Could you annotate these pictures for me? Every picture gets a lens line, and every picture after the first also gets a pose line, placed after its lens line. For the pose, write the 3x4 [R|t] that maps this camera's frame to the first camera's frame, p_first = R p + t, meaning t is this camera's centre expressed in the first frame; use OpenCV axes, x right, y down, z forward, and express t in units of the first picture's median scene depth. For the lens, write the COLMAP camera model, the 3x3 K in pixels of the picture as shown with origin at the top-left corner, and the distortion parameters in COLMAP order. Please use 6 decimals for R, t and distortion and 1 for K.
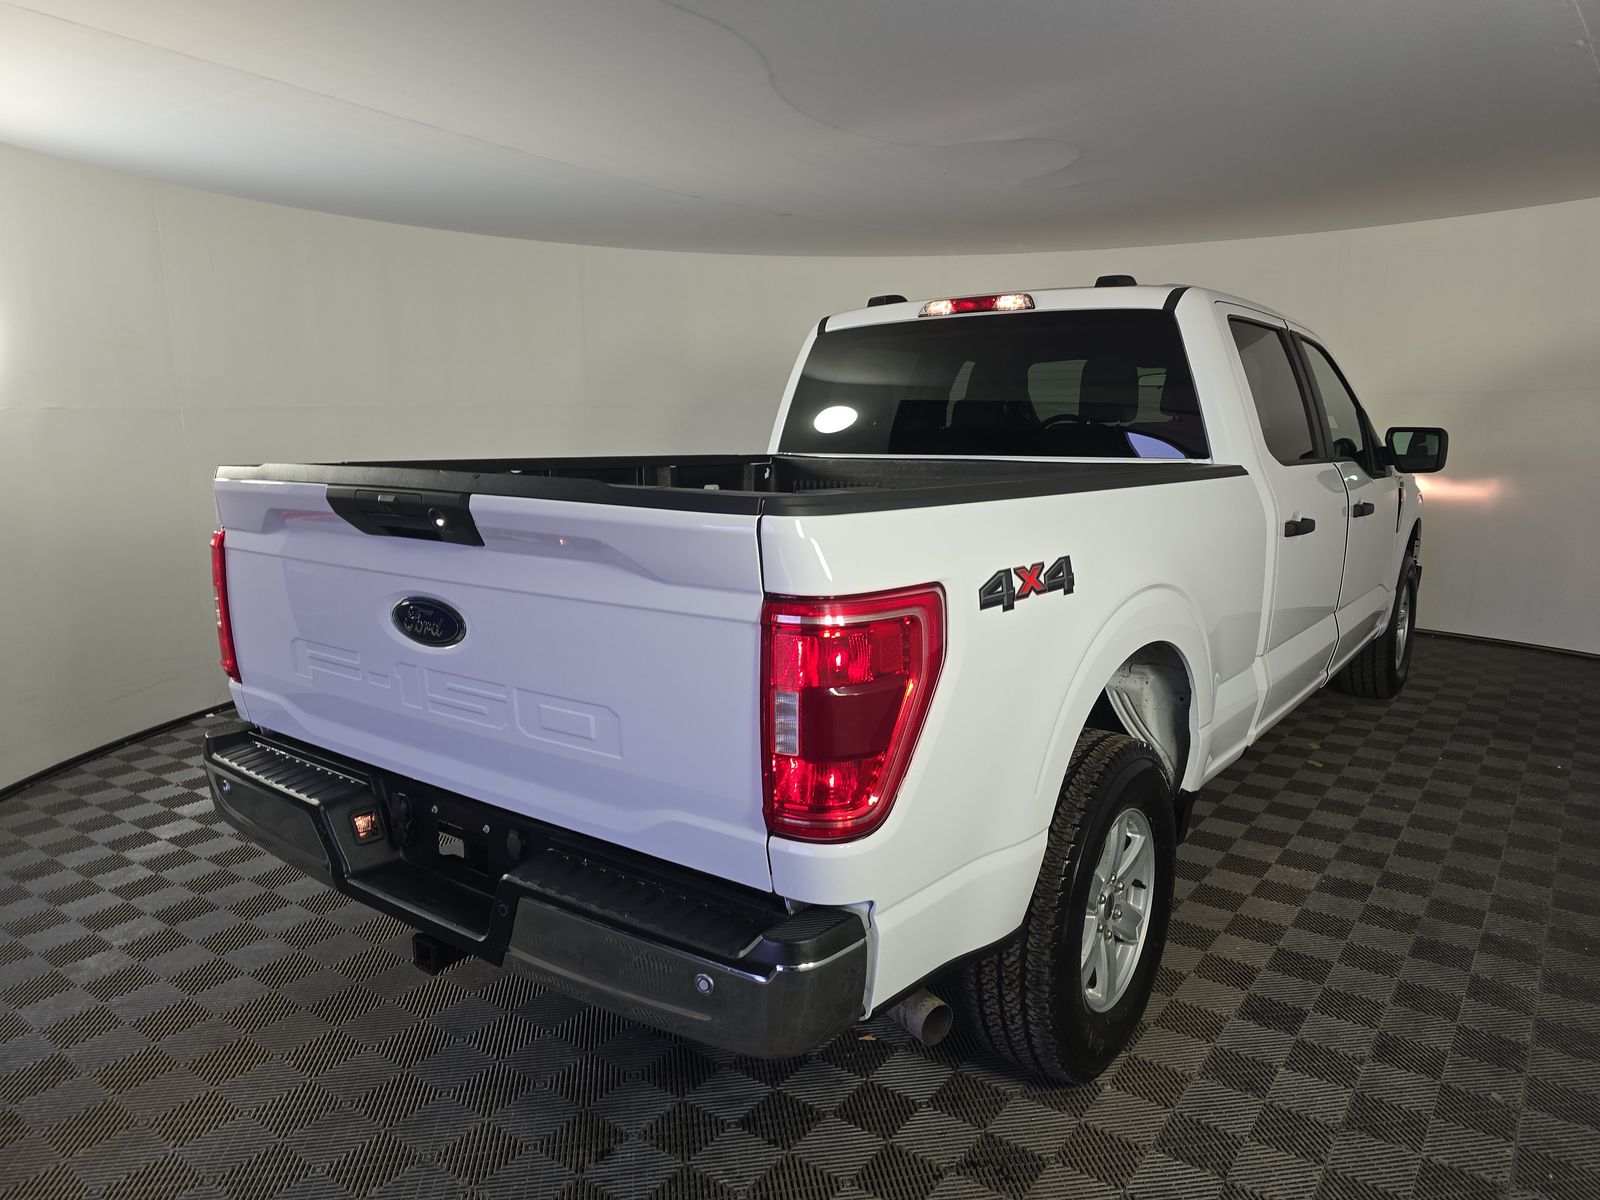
lens RADIAL K [[1092.8, 0, 764.1], [0, 1092.8, 599.2], [0, 0, 1]] dist [0.039317, -0.037900]
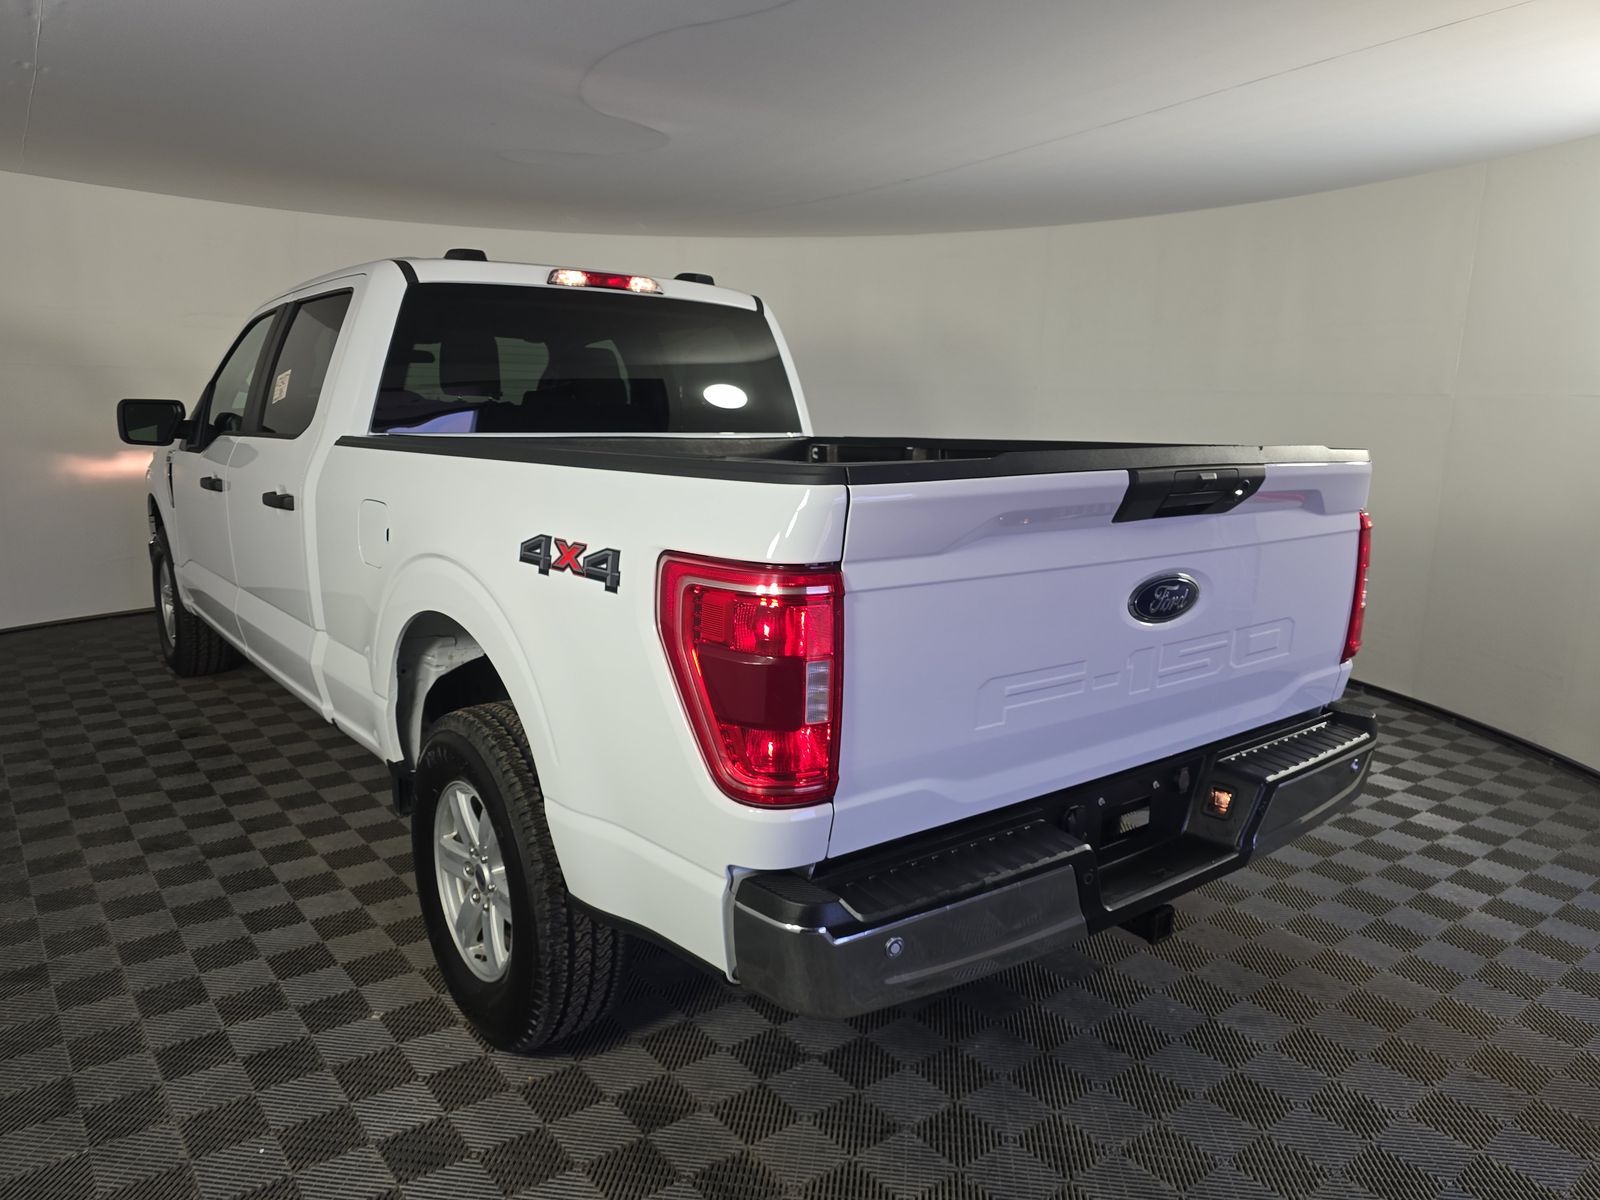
lens RADIAL K [[1092.8, 0, 791.5], [0, 1092.8, 591.7], [0, 0, 1]] dist [0.039317, -0.037900]
pose [[0.226581, -0.152423, 0.961992, -0.876362], [0.136379, 0.982914, 0.123616, -0.101230], [-0.964397, 0.103187, 0.243497, 0.699766]]
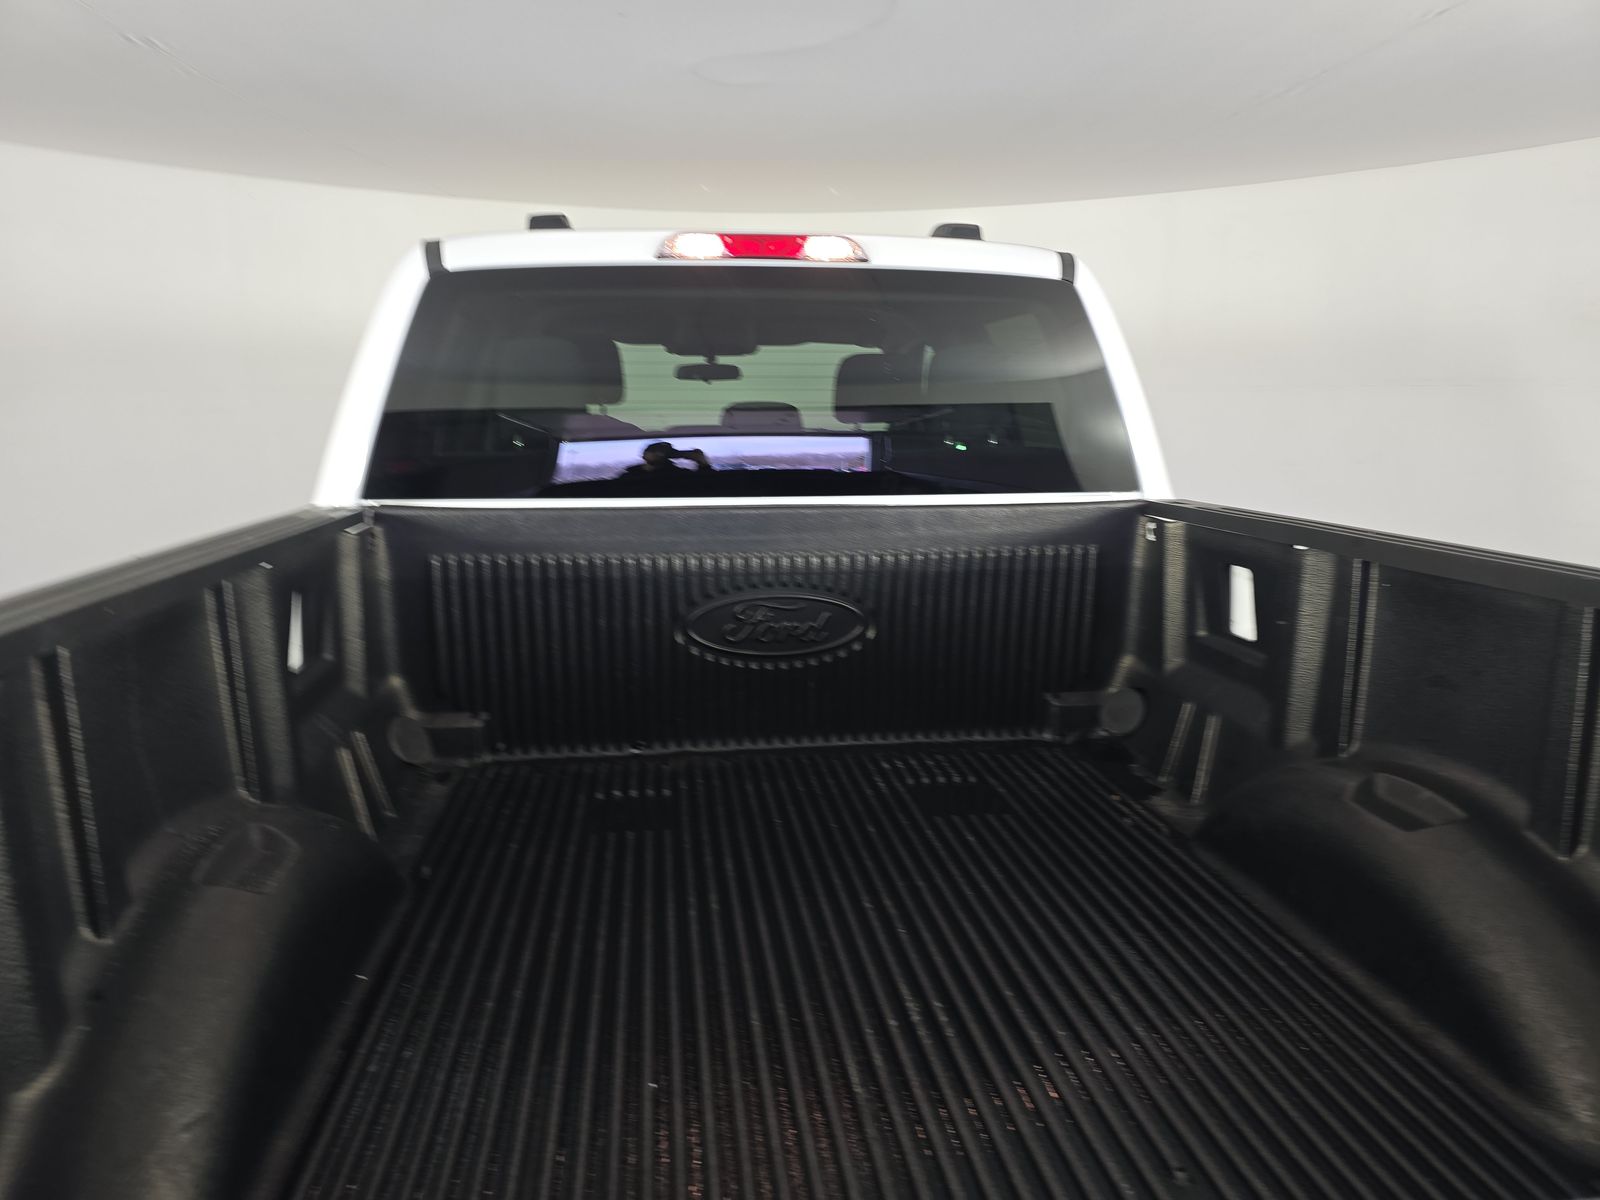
lens RADIAL K [[1092.8, 0, 797.6], [0, 1092.8, 606.3], [0, 0, 1]] dist [0.039317, -0.037900]
pose [[0.685989, -0.130857, 0.715748, -0.286301], [0.112429, 0.990944, 0.073416, -0.128292], [-0.718873, 0.030108, 0.694489, 0.643344]]
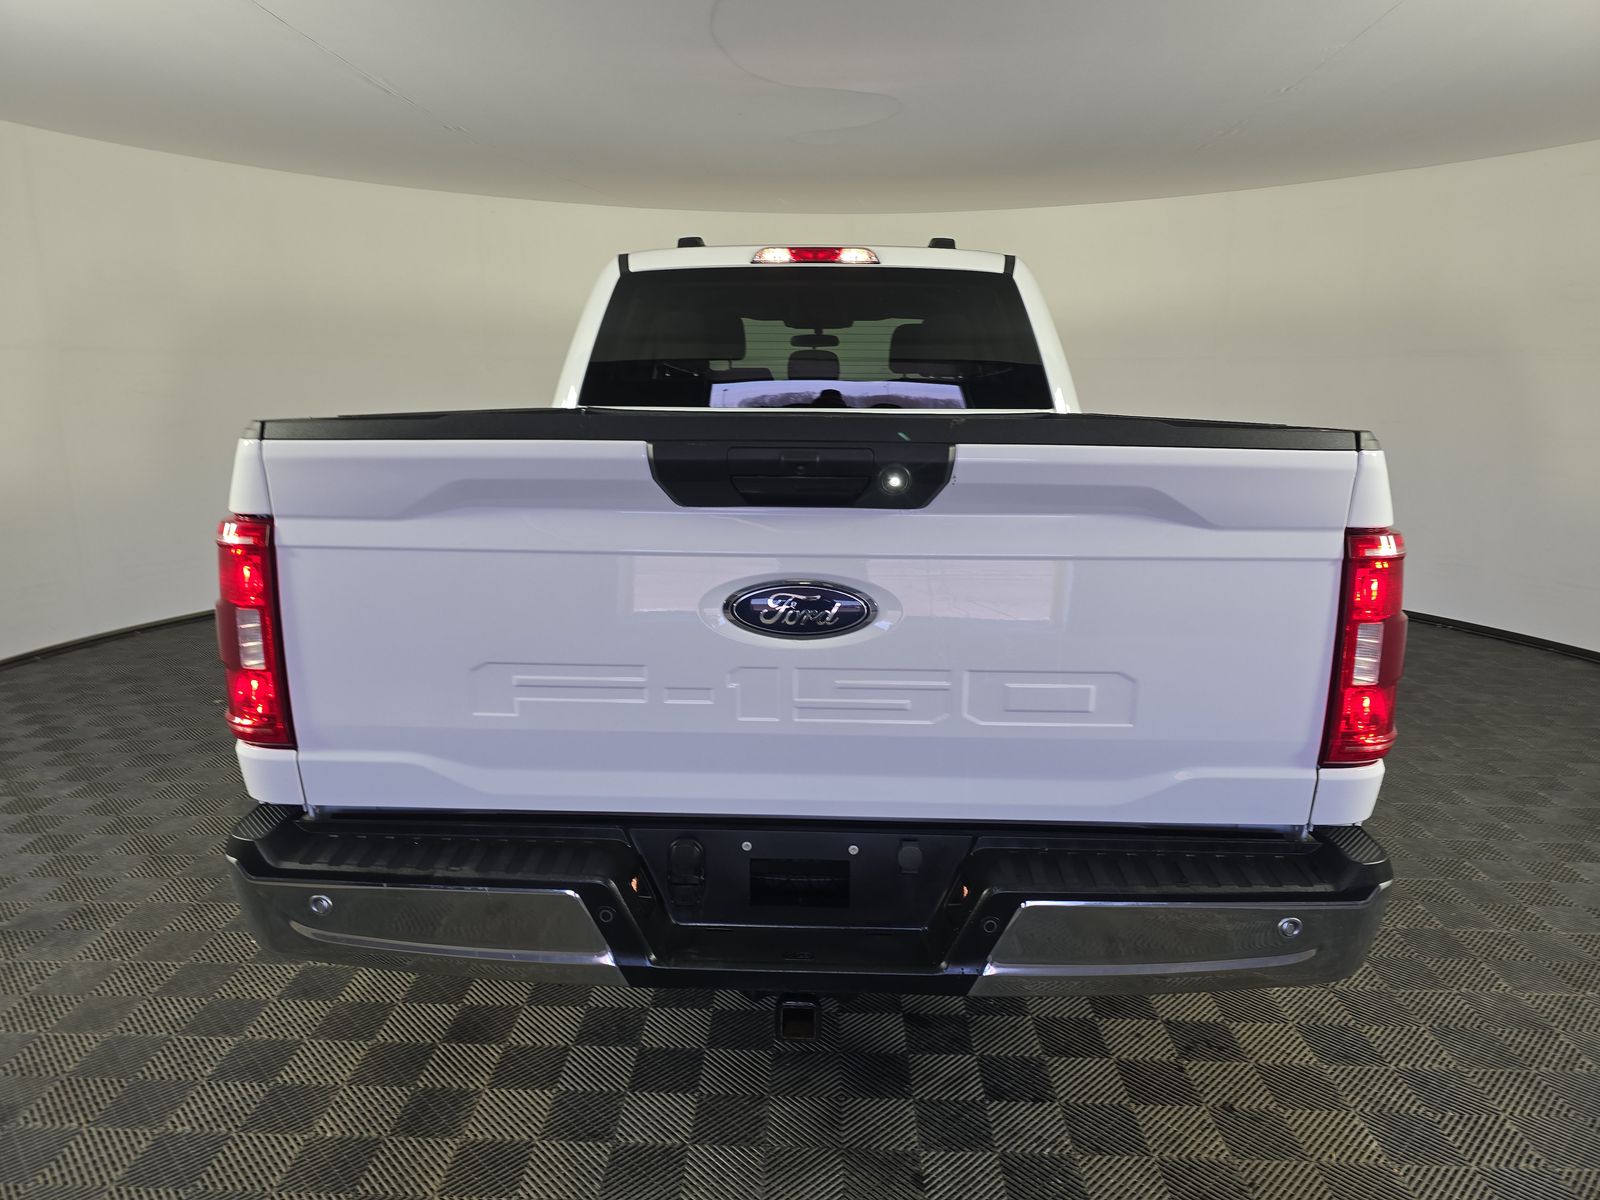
lens RADIAL K [[1092.8, 0, 776.0], [0, 1092.8, 592.3], [0, 0, 1]] dist [0.039317, -0.037900]
pose [[0.804390, -0.100587, 0.585525, -0.508873], [0.083739, 0.994920, 0.055876, -0.024372], [-0.588171, 0.004085, 0.808726, 0.240797]]
